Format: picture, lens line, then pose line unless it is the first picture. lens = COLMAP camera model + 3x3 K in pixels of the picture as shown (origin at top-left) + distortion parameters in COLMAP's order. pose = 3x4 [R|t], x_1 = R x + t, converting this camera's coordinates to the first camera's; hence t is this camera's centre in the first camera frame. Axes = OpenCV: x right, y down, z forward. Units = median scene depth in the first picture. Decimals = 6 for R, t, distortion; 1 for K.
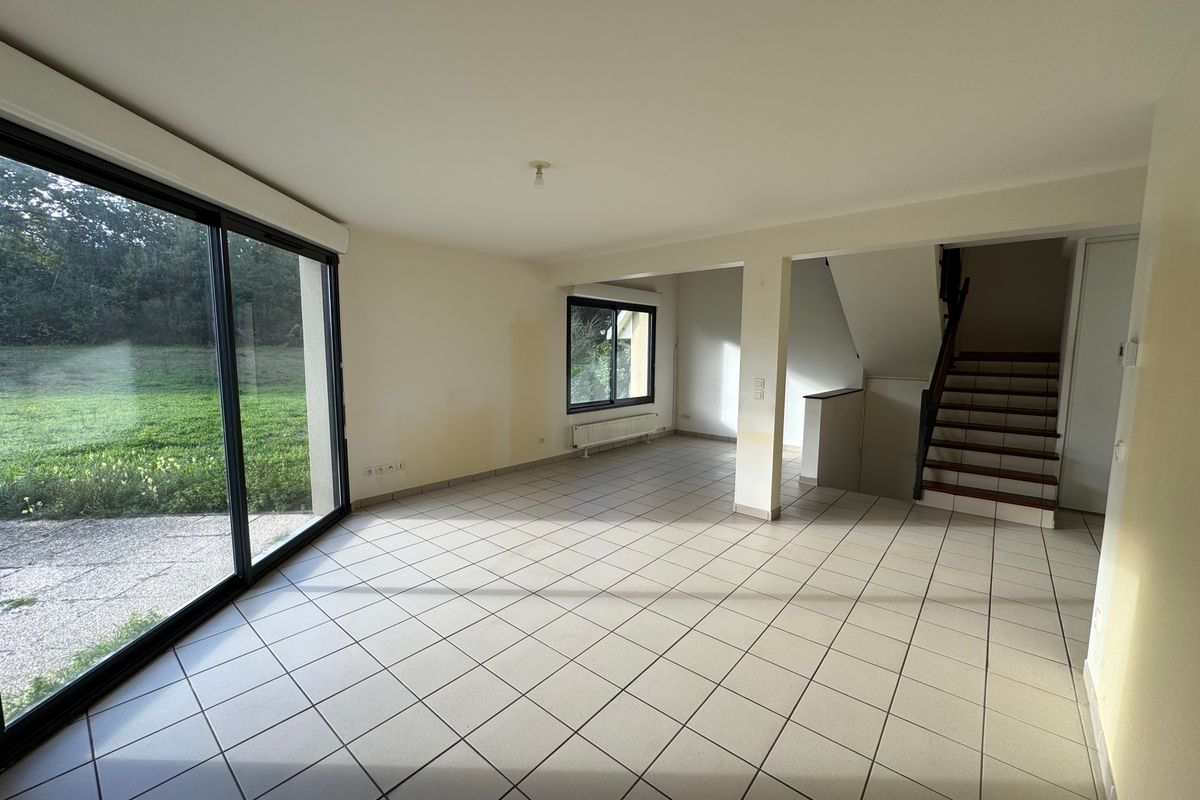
lens RADIAL K [[481.4, 0, 599.4], [0, 481.4, 399.2], [0, 0, 1]] dist [-0.003115, 0.000334]
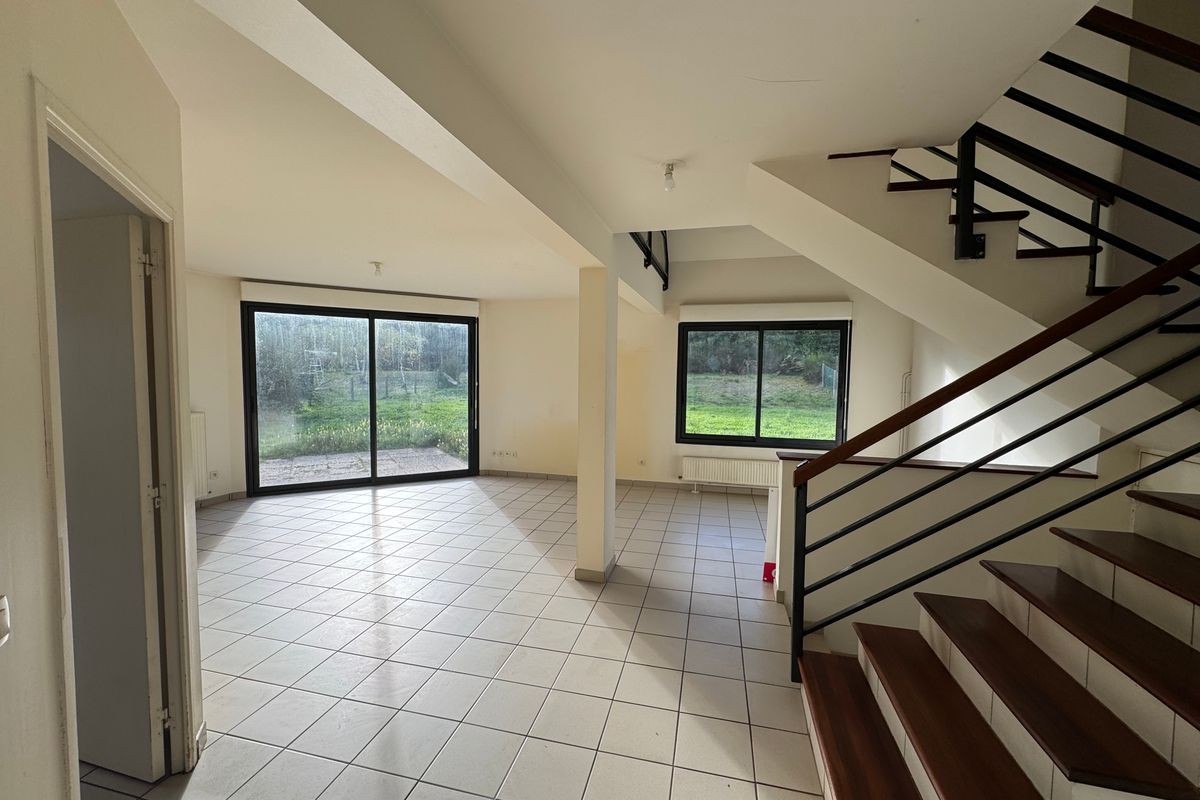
lens RADIAL K [[481.4, 0, 602.4], [0, 481.4, 396.3], [0, 0, 1]] dist [-0.003115, 0.000334]
pose [[0.450720, 0.044593, -0.891551, 0.739657], [-0.103772, 0.994597, -0.002715, -0.044607], [0.886613, 0.093742, 0.452913, 0.419096]]
